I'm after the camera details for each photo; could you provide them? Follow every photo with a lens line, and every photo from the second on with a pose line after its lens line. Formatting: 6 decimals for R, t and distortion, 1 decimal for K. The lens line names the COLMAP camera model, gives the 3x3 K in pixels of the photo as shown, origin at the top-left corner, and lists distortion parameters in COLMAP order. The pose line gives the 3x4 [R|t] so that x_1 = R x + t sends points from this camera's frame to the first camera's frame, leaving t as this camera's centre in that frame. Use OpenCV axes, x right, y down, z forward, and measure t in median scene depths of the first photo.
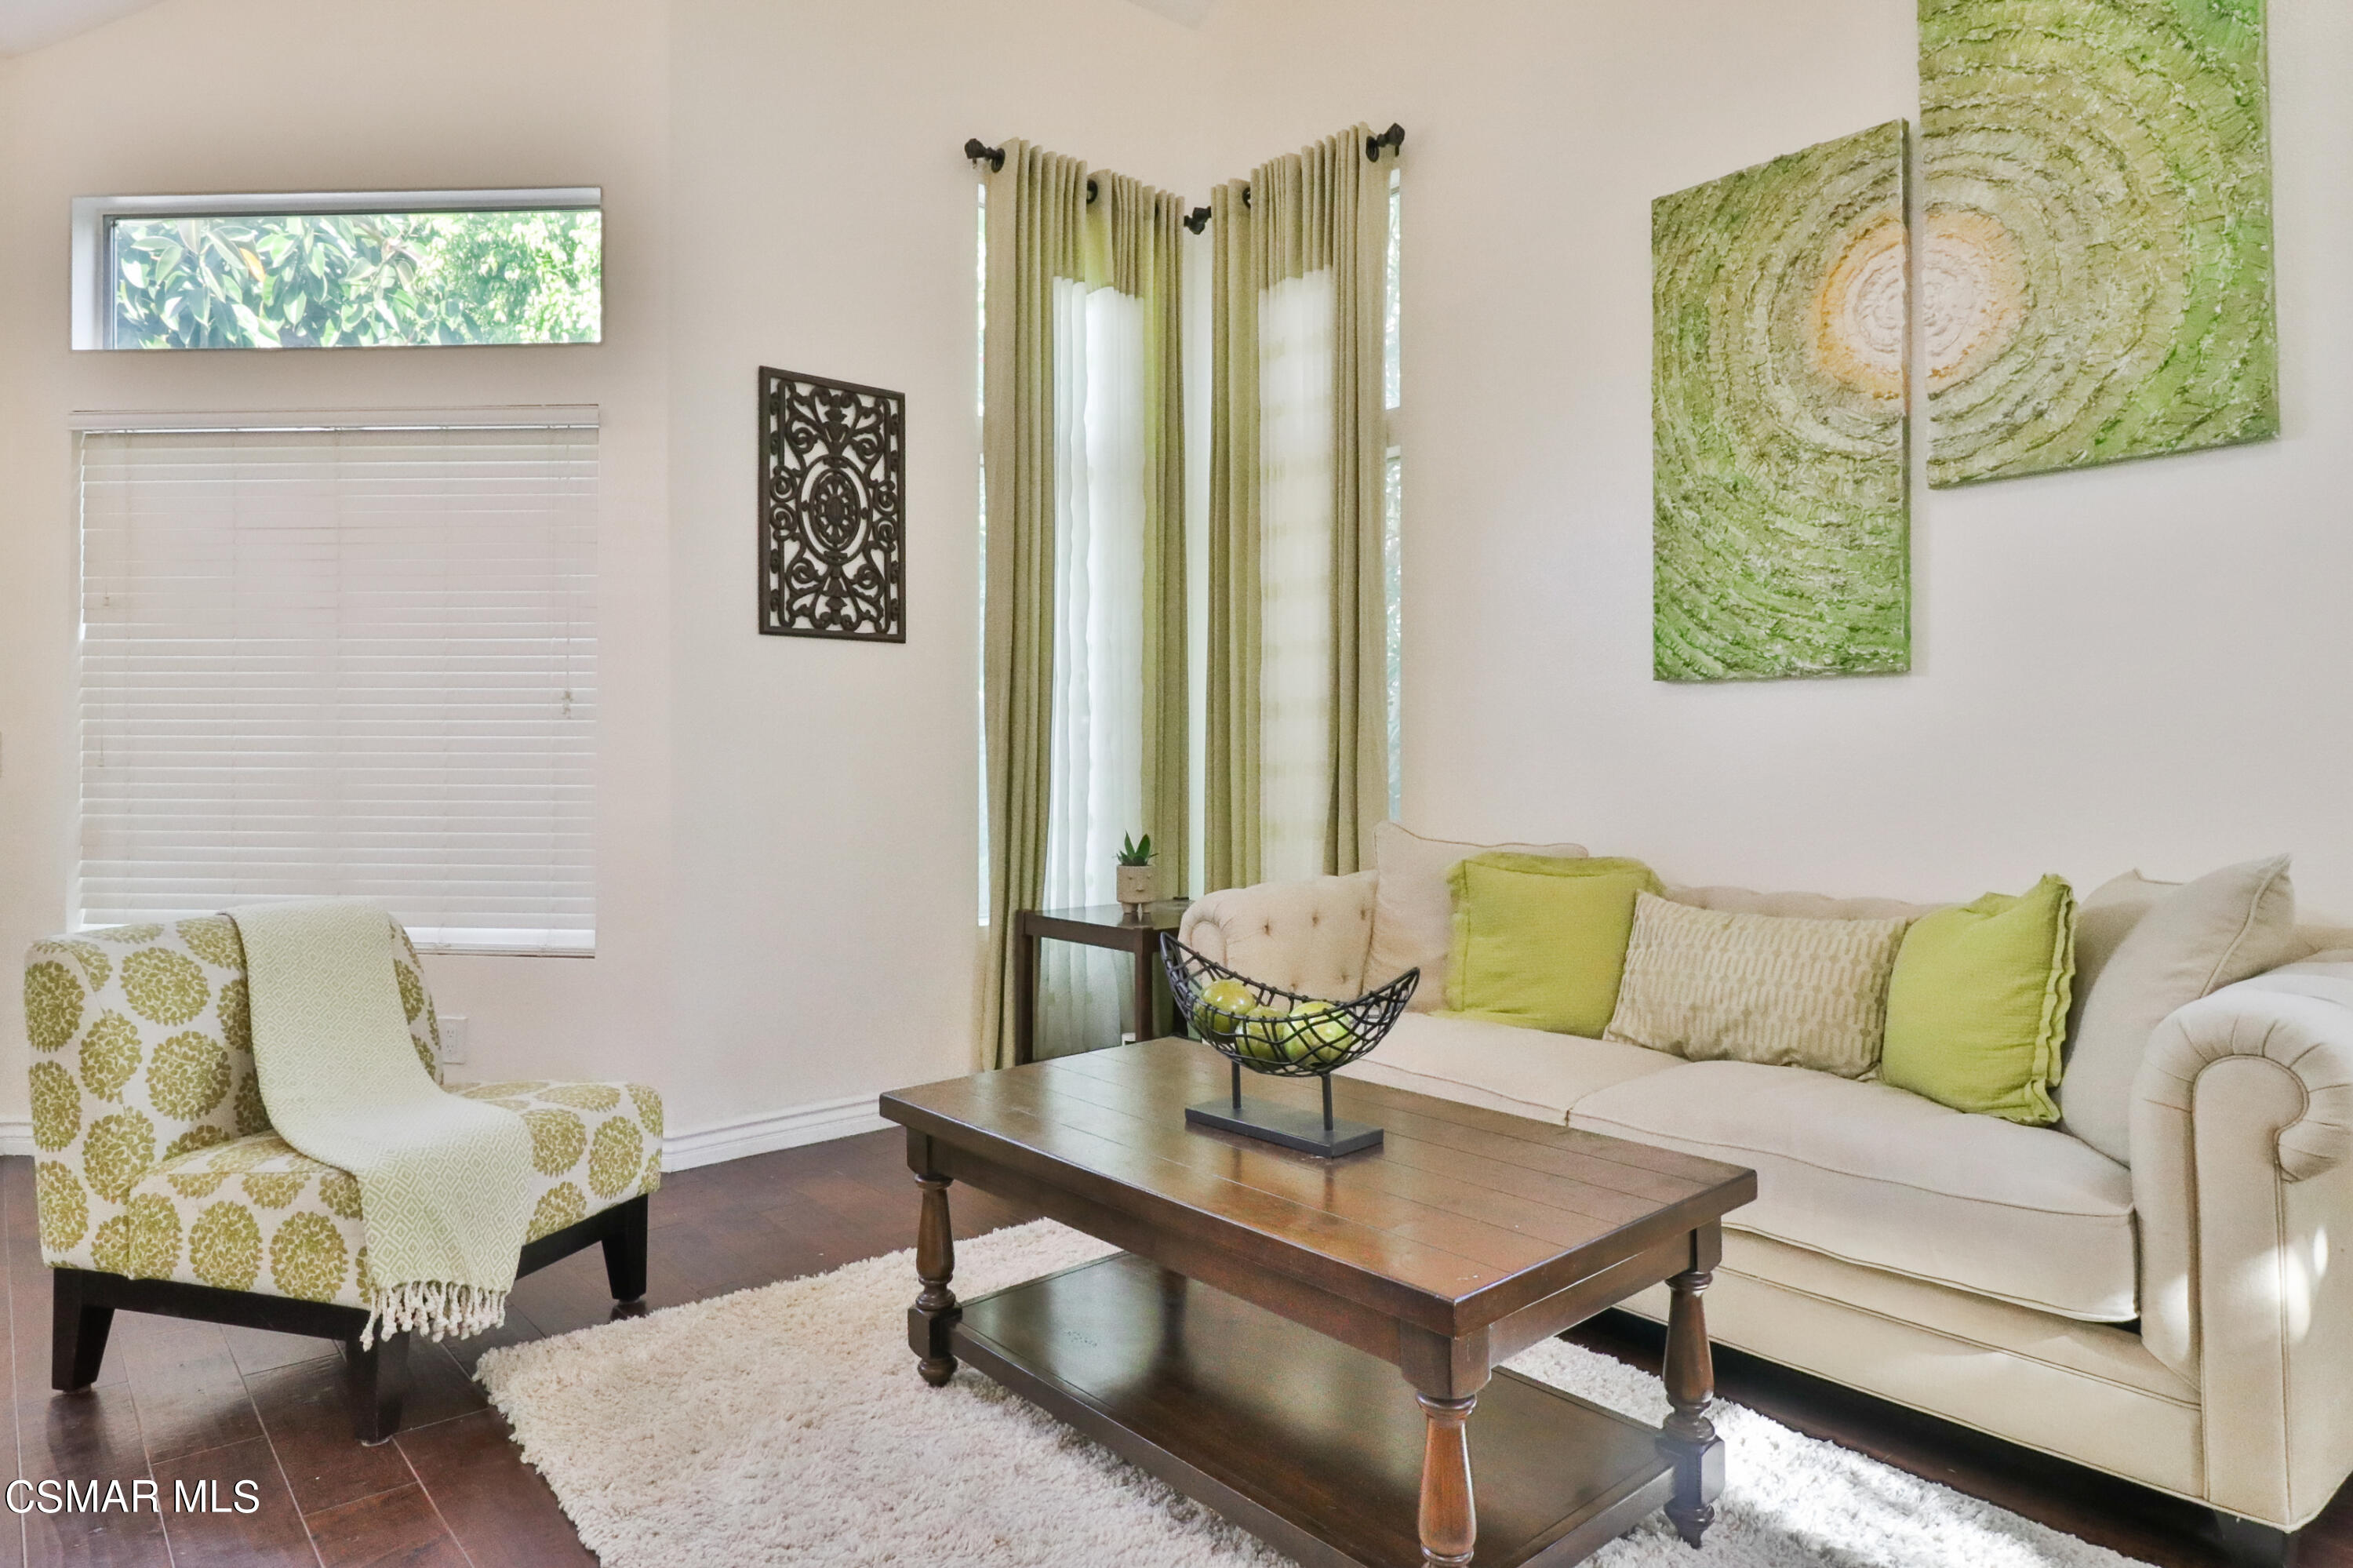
lens RADIAL K [[1371.6, 0, 1185.4], [0, 1371.6, 760.0], [0, 0, 1]] dist [-0.000604, 0.000443]
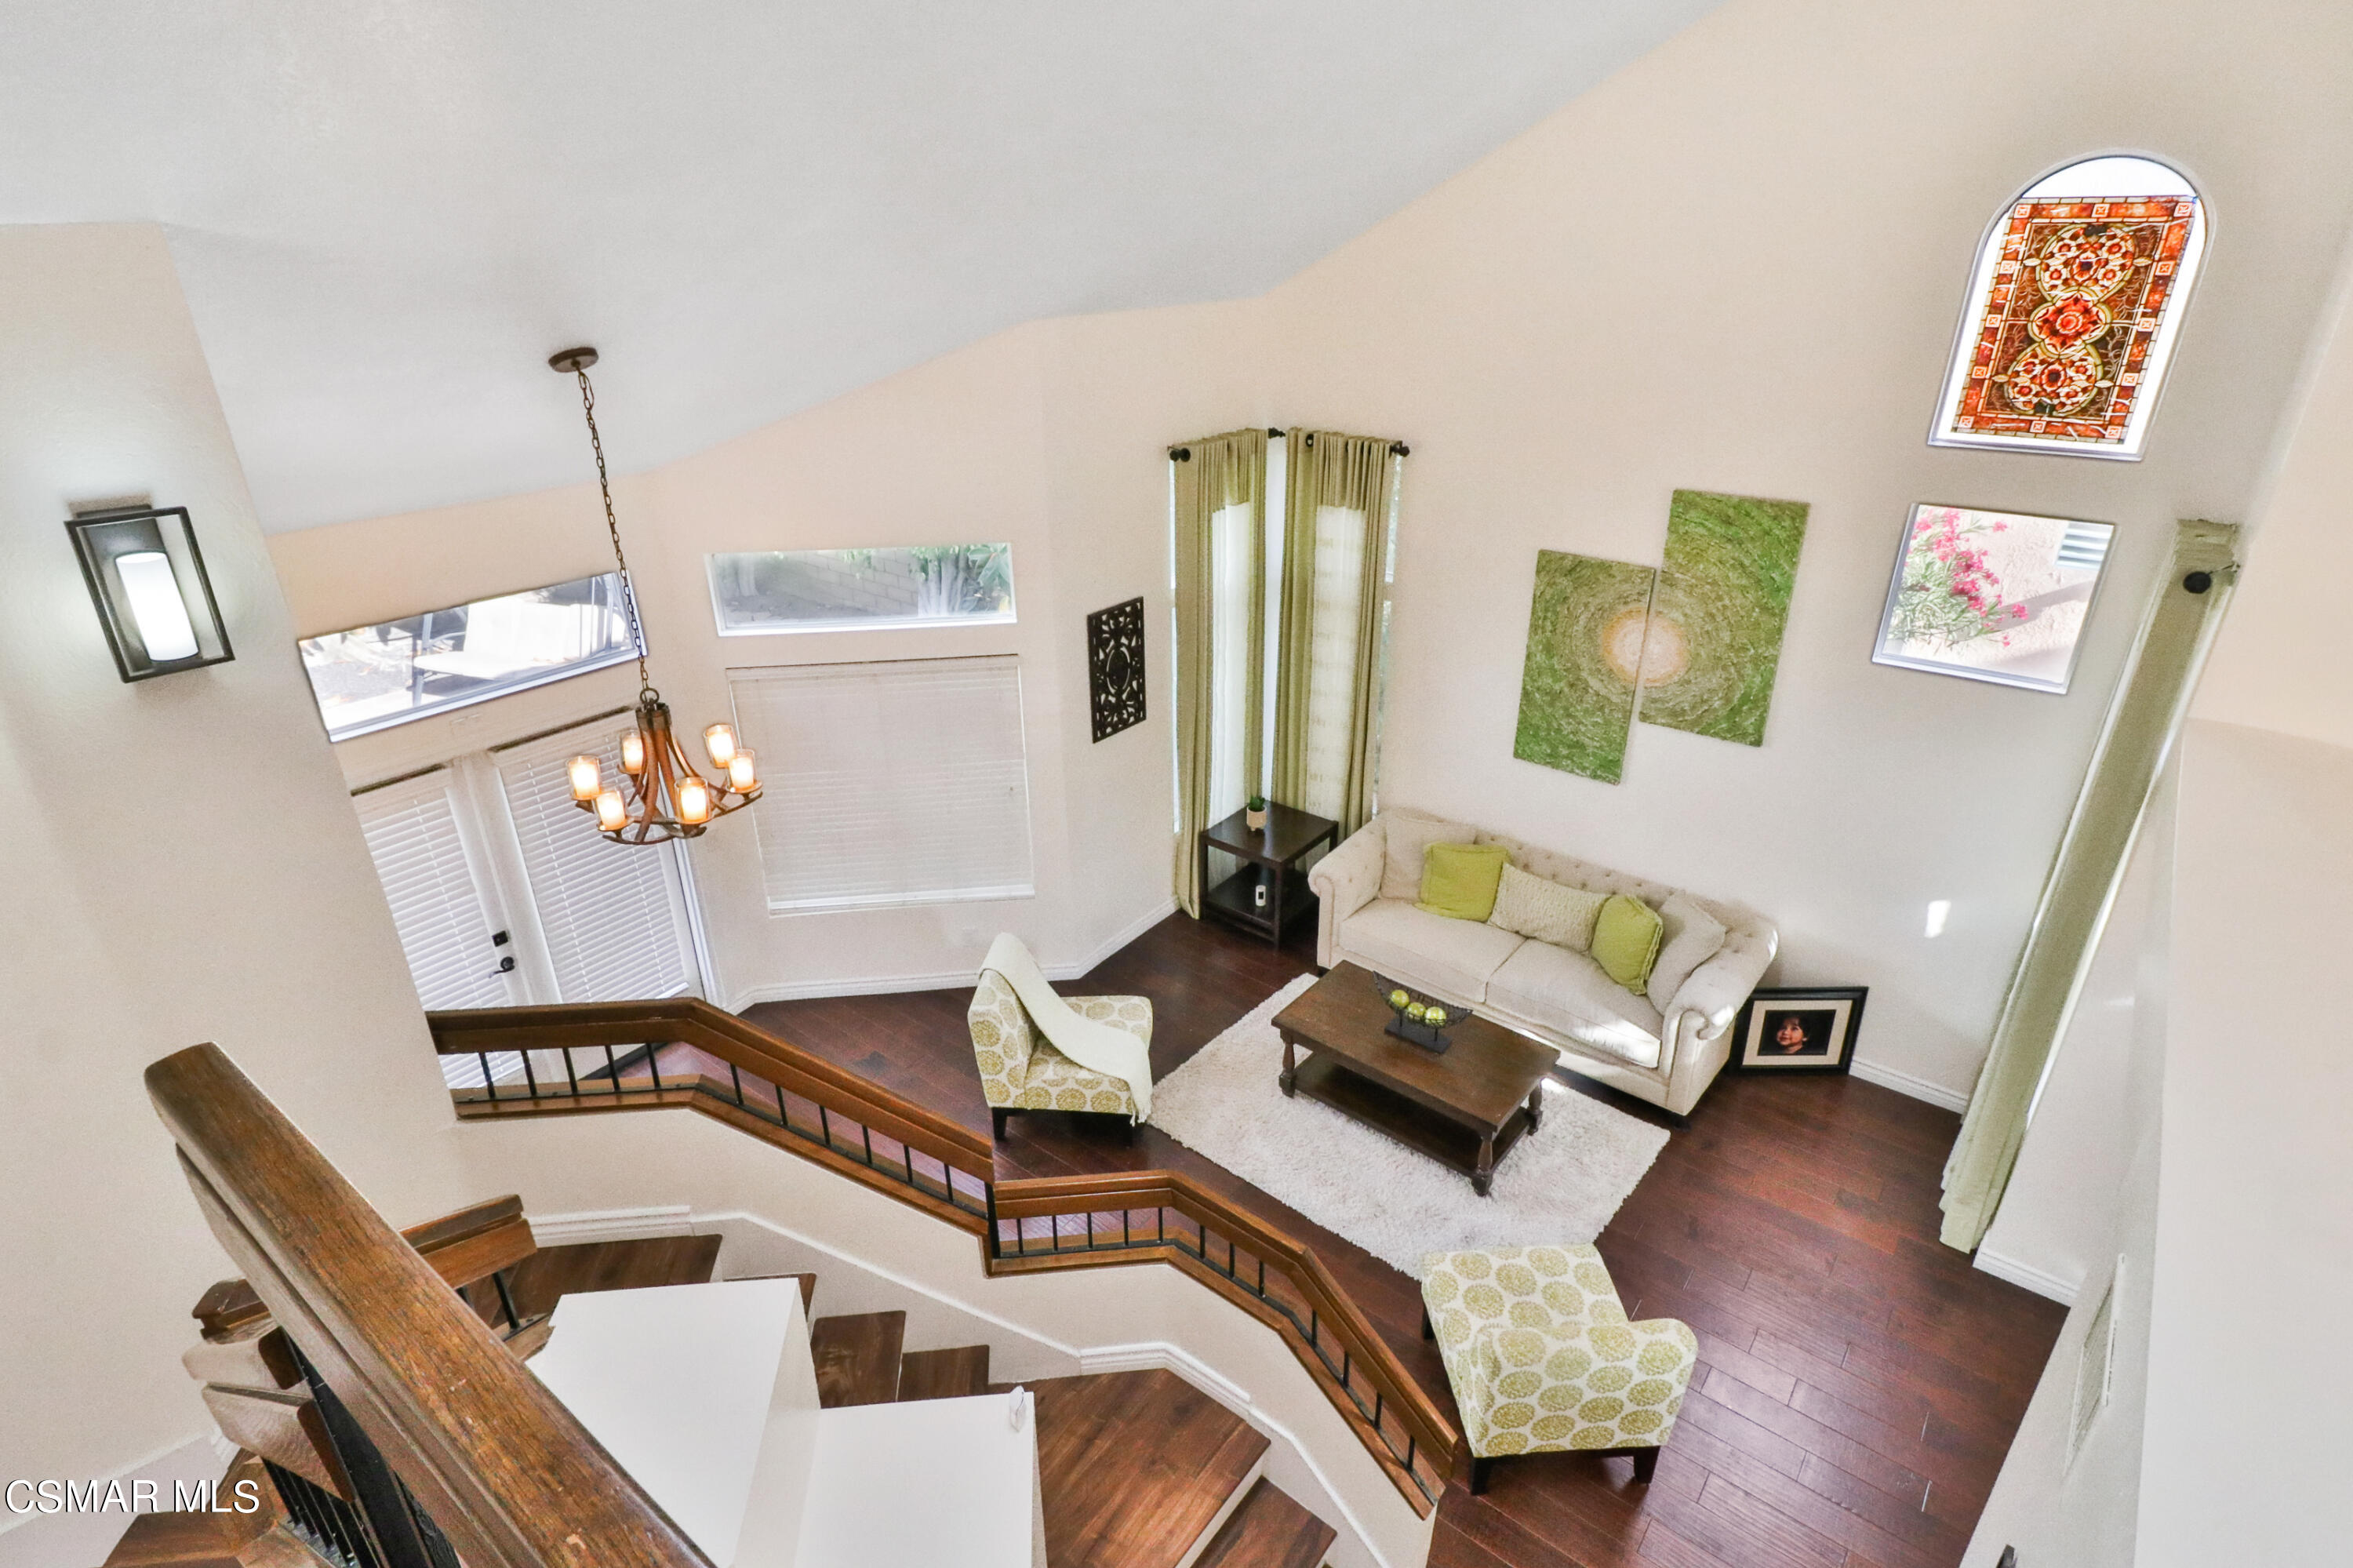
lens RADIAL K [[1189.7, 0, 1176.5], [0, 1189.7, 784.0], [0, 0, 1]] dist [0.025239, -0.011584]
pose [[0.982028, -0.089184, 0.166336, -0.543648], [0.009150, 0.902774, 0.430018, -0.881065], [-0.188514, -0.420767, 0.887365, -0.671441]]
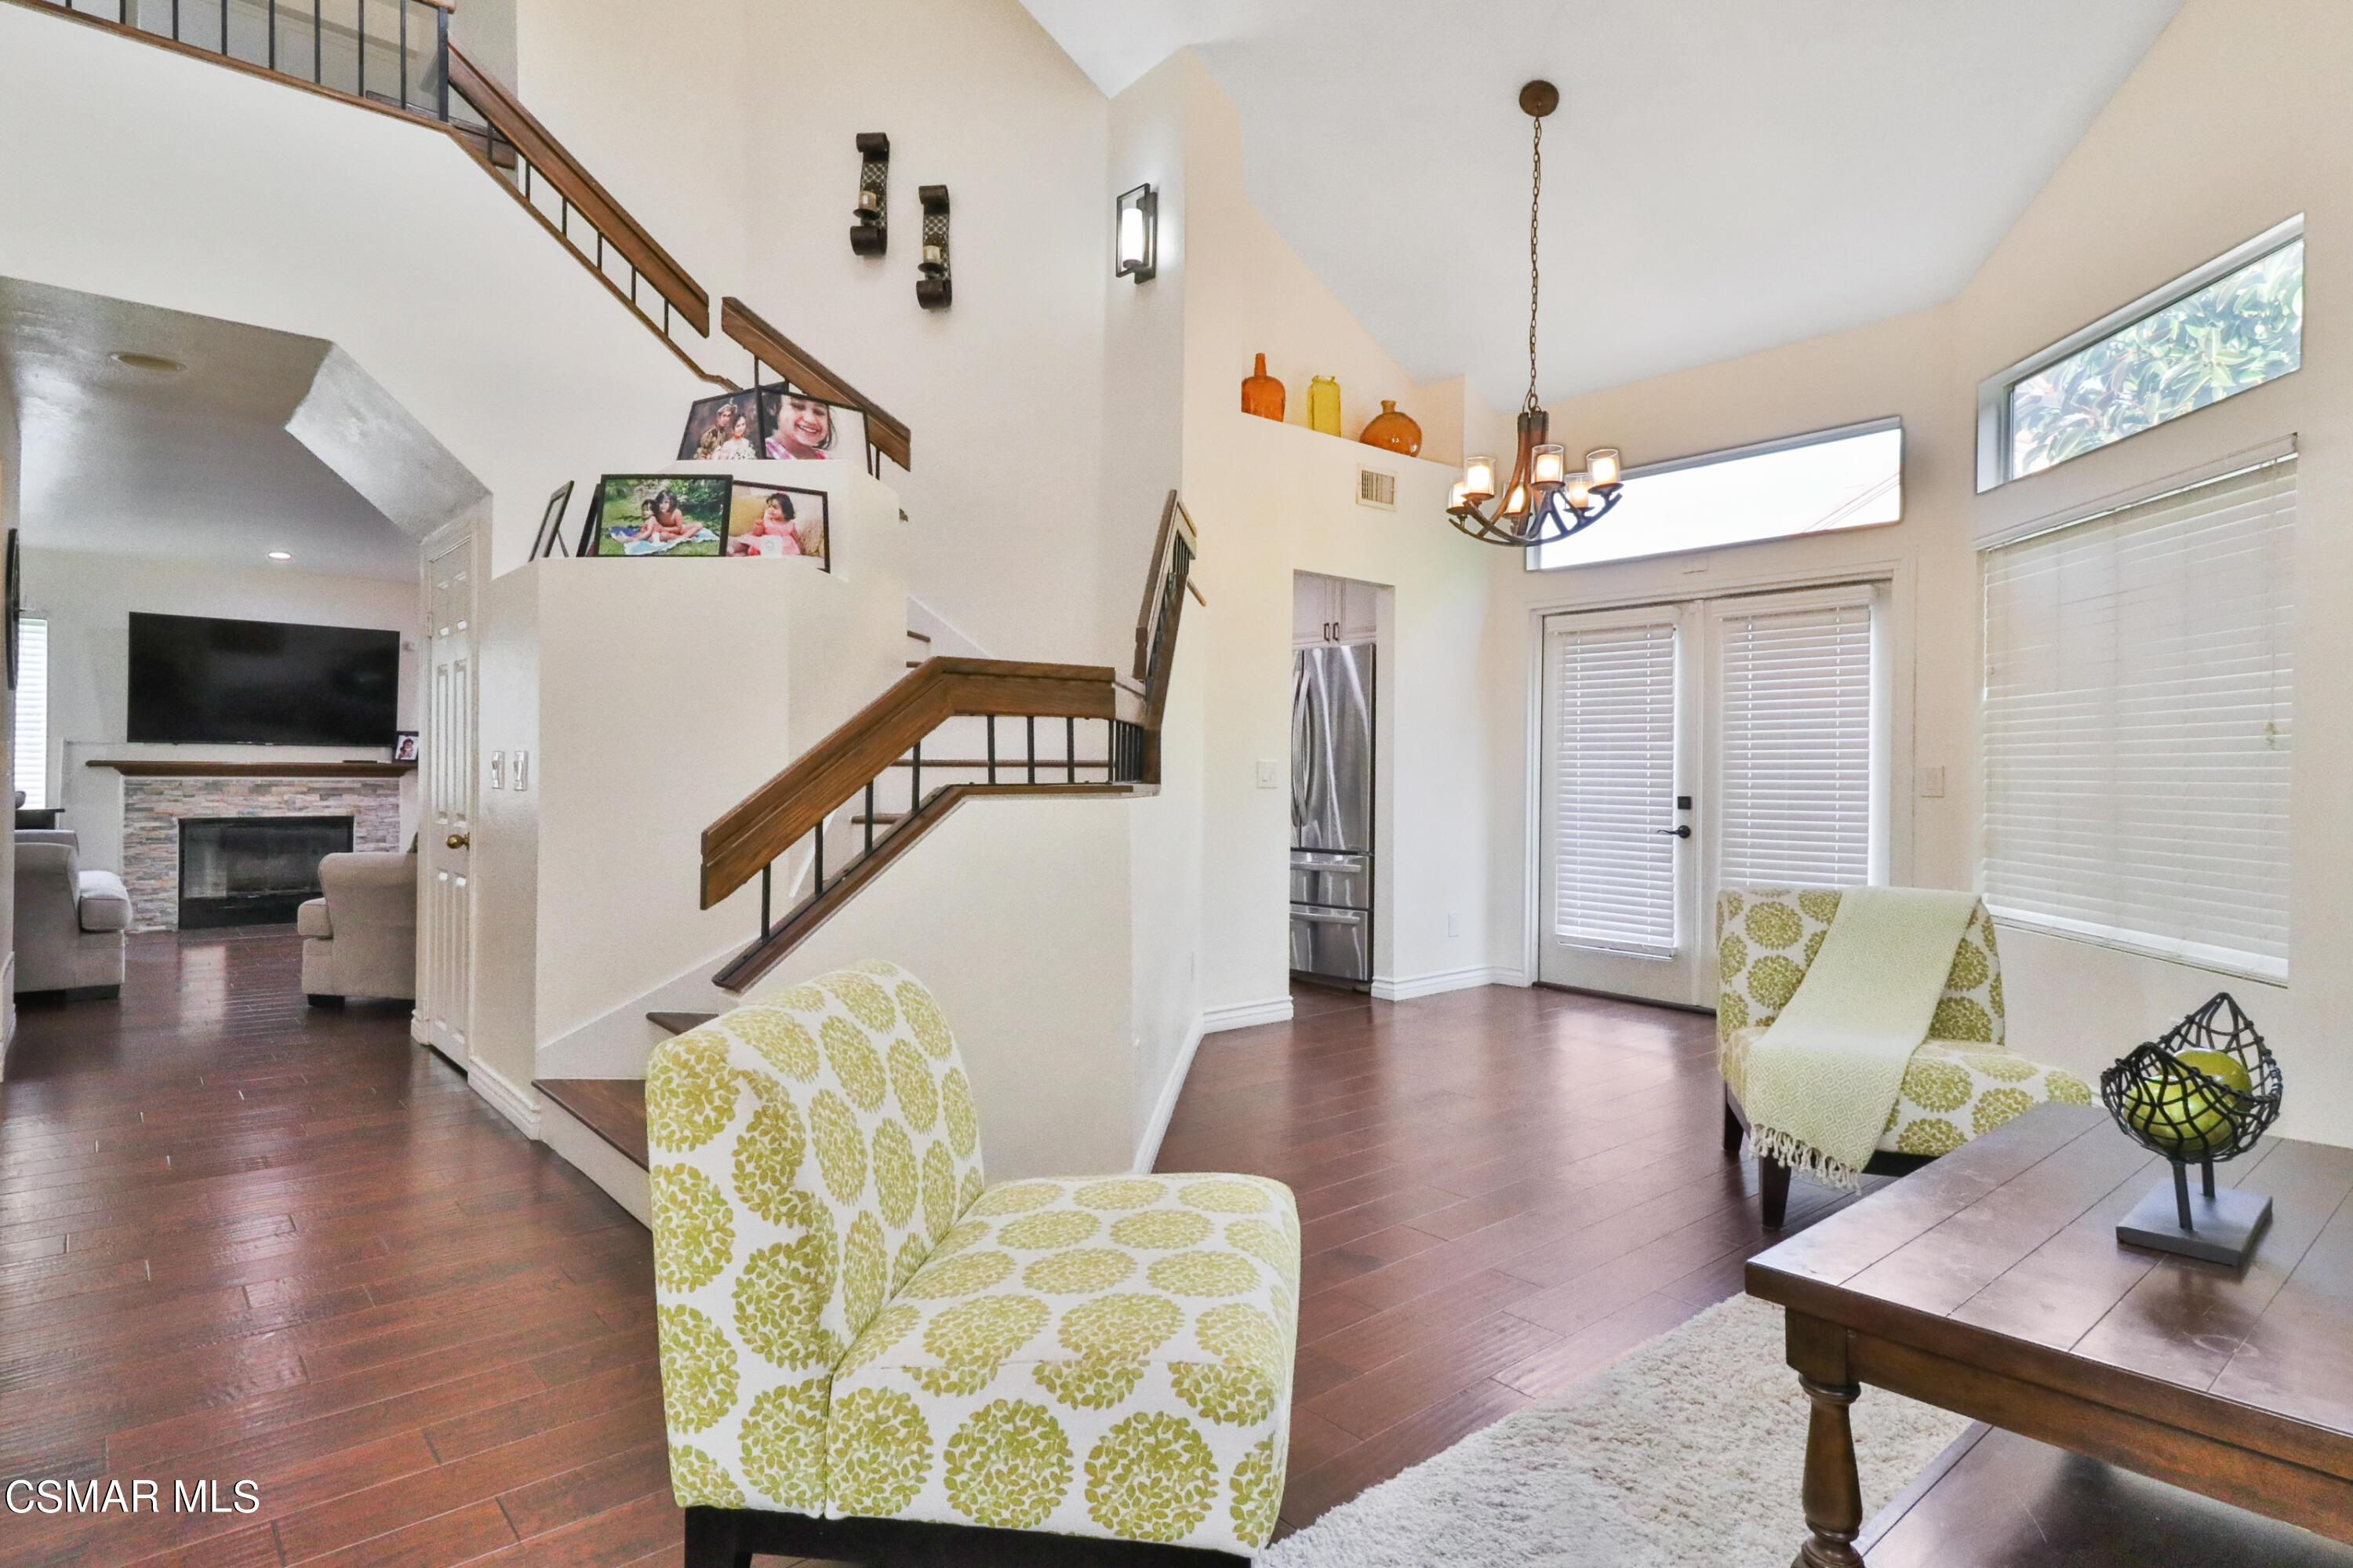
lens RADIAL K [[1240.5, 0, 1180.3], [0, 1240.5, 771.6], [0, 0, 1]] dist [0.030855, -0.013346]
pose [[-0.006165, -0.002680, -0.999977, 0.526351], [-0.005532, 0.999981, -0.002646, -0.007280], [0.999966, 0.005516, -0.006180, 0.213358]]
